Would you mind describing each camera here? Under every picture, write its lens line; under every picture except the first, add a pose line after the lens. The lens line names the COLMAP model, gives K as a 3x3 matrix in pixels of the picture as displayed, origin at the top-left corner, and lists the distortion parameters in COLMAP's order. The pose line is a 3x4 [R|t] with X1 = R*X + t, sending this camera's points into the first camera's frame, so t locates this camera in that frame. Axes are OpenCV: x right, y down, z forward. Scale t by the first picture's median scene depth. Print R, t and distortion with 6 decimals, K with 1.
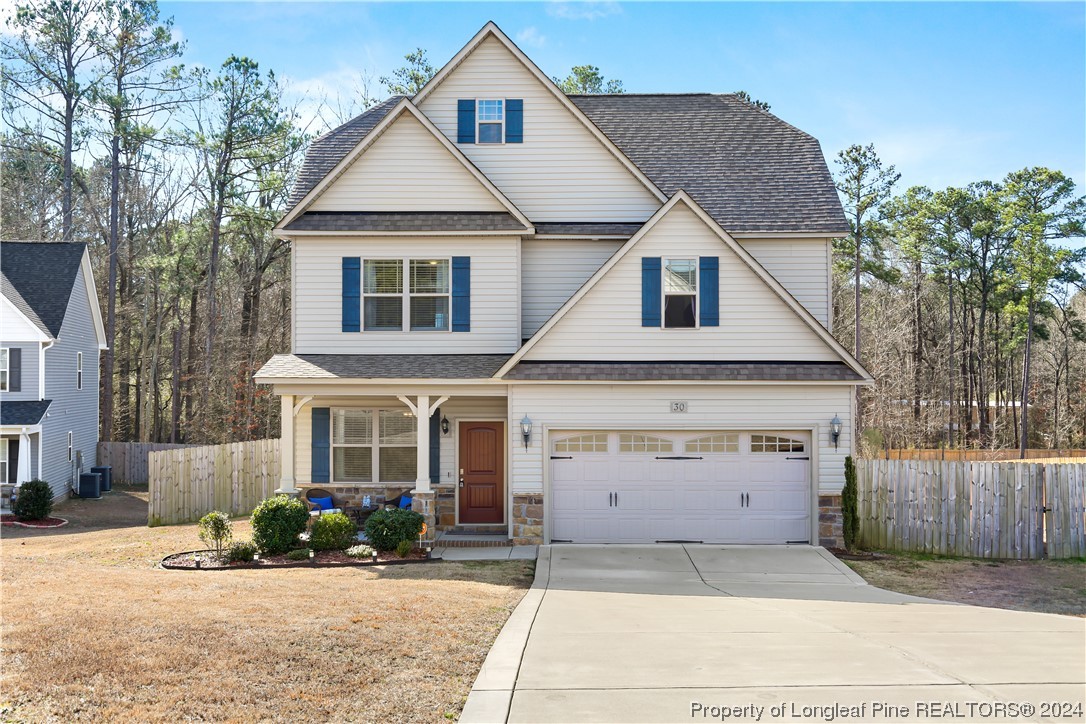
lens RADIAL K [[1244.1, 0, 543.0], [0, 1244.1, 362.0], [0, 0, 1]] dist [0.015980, 0.007824]
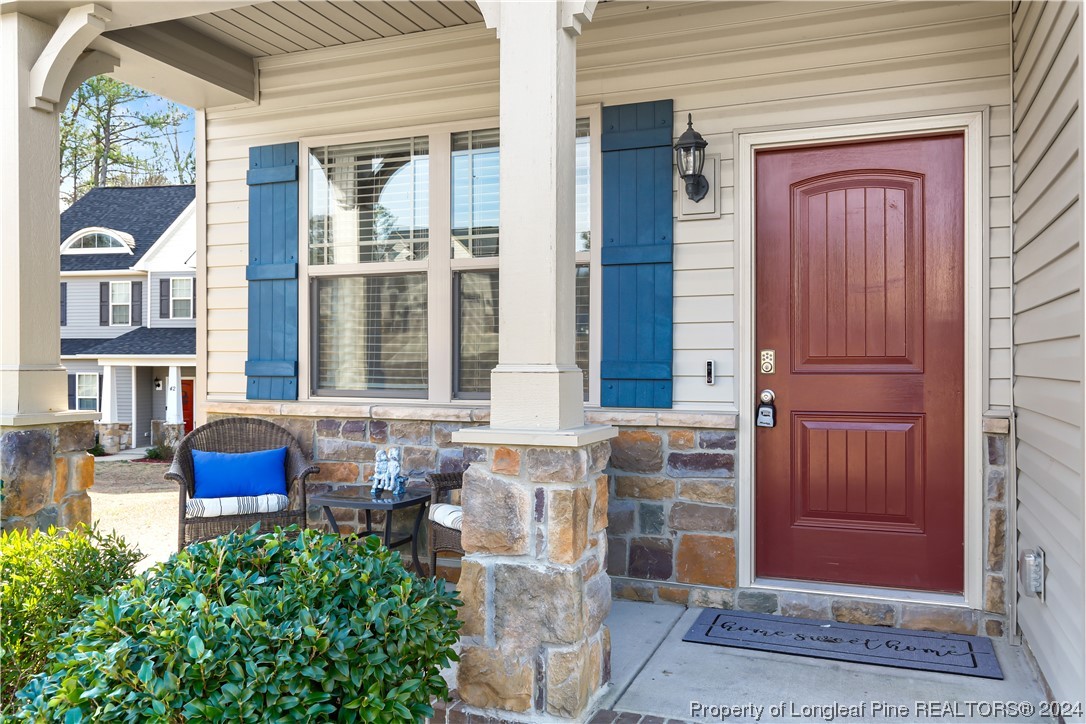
lens RADIAL K [[870.3, 0, 543.0], [0, 870.3, 362.0], [0, 0, 1]] dist [0.000896, 0.000478]
pose [[0.937161, -0.000757, -0.348895, -0.049273], [0.003096, 0.999976, 0.006145, 0.090401], [0.348882, -0.006839, 0.937142, 0.861242]]
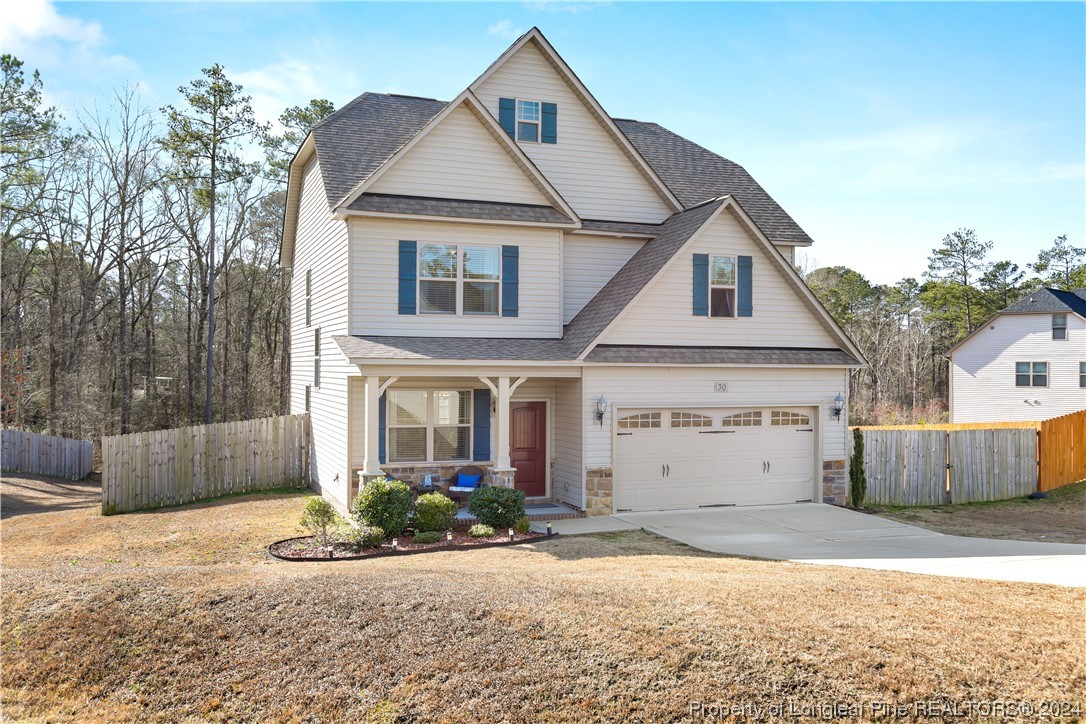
lens RADIAL K [[971.9, 0, 543.0], [0, 971.9, 362.0], [0, 0, 1]] dist [-0.003498, 0.002376]
pose [[0.926197, 0.007307, 0.376970, -0.363448], [-0.009336, 0.999950, 0.003554, 0.011277], [-0.376925, -0.006811, 0.926219, 0.232604]]
